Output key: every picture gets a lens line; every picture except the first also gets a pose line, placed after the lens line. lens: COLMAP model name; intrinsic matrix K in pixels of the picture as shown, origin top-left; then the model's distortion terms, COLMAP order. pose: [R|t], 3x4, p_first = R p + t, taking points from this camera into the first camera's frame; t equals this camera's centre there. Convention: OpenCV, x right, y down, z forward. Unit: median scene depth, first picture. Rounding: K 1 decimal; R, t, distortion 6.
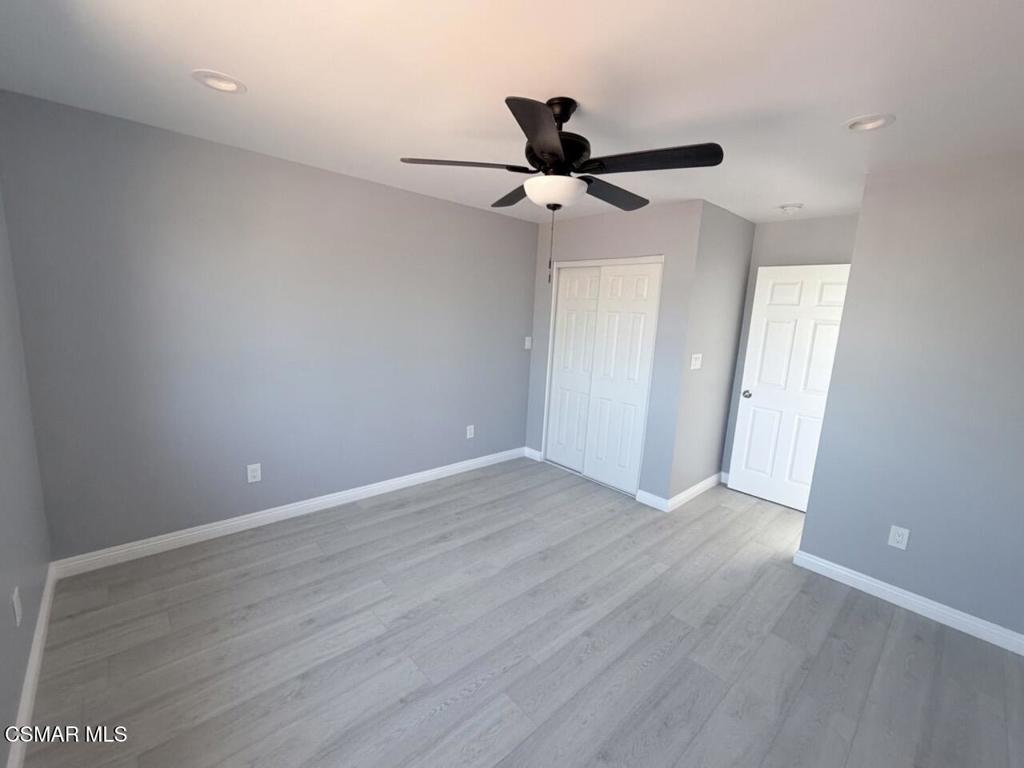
lens RADIAL K [[420.9, 0, 518.9], [0, 420.9, 381.7], [0, 0, 1]] dist [-0.000297, -0.000010]
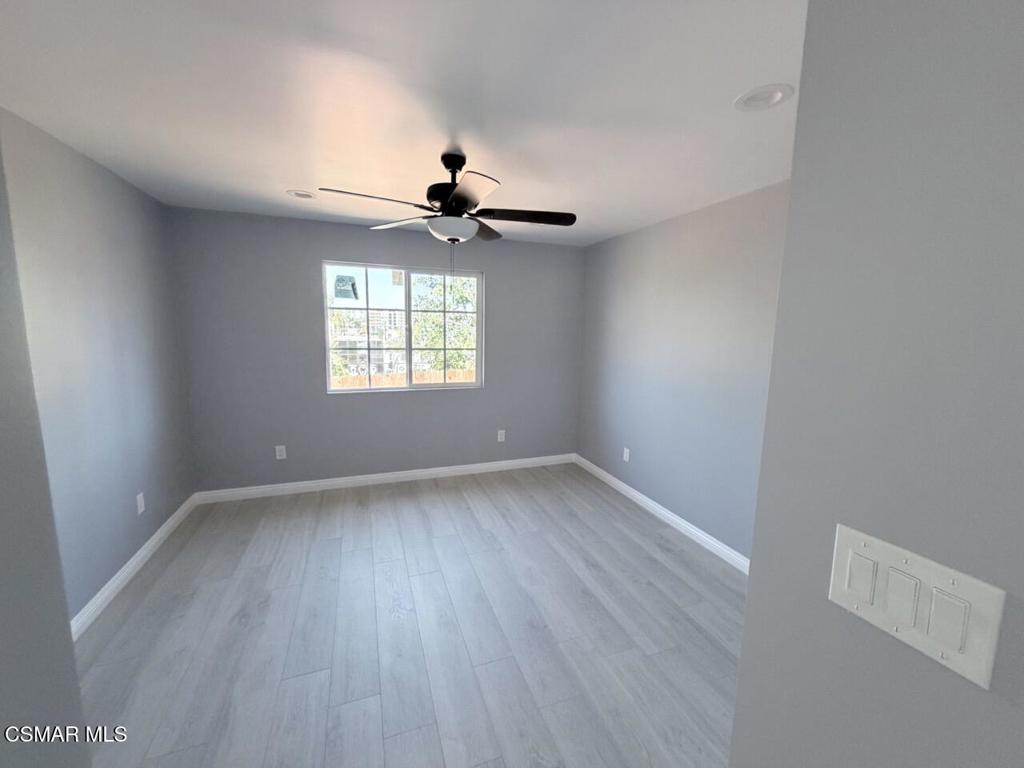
lens RADIAL K [[420.9, 0, 518.9], [0, 420.9, 381.7], [0, 0, 1]] dist [-0.000297, -0.000010]
pose [[-0.383430, 0.060641, -0.921577, 0.785647], [-0.190510, 0.971189, 0.143168, -0.150659], [0.903708, 0.230464, -0.360830, 1.149931]]
